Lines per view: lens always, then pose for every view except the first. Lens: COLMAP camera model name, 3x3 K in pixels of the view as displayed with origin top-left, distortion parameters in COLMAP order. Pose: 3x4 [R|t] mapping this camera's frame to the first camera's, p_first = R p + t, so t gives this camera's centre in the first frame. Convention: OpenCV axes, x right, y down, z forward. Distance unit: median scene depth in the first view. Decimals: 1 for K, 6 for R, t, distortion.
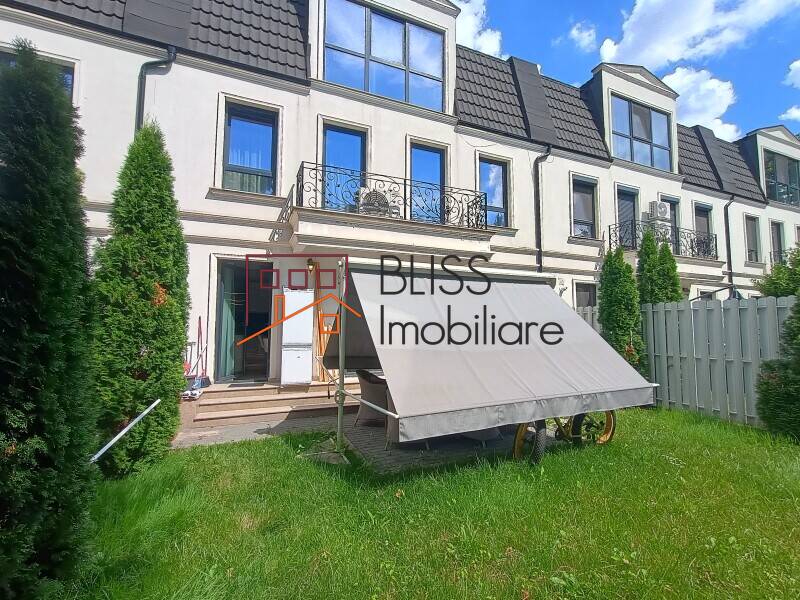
lens RADIAL K [[393.5, 0, 404.1], [0, 393.5, 297.3], [0, 0, 1]] dist [-0.012966, 0.001177]
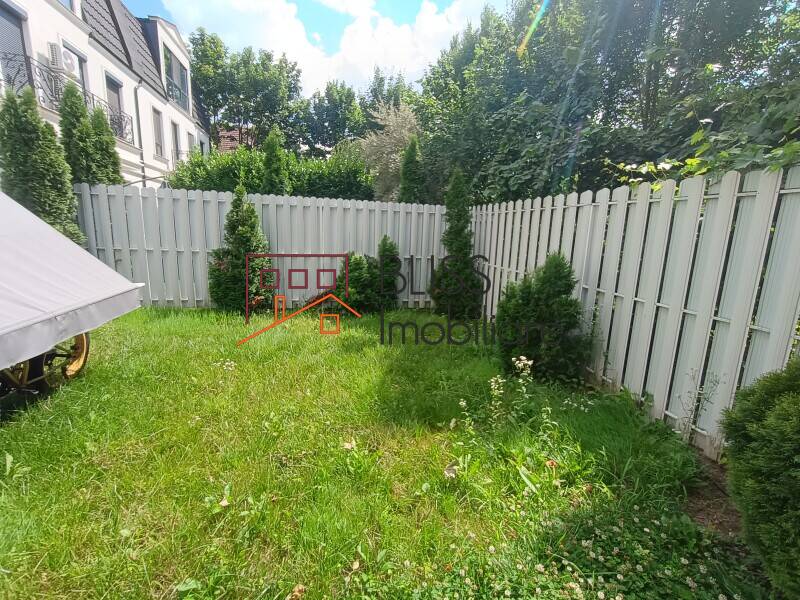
lens RADIAL K [[359.9, 0, 403.2], [0, 359.9, 300.1], [0, 0, 1]] dist [-0.009125, 0.003990]
pose [[0.171135, -0.183985, 0.967917, -0.006764], [-0.112197, 0.972379, 0.204671, 0.022021], [-0.978838, -0.143624, 0.145765, 0.209103]]
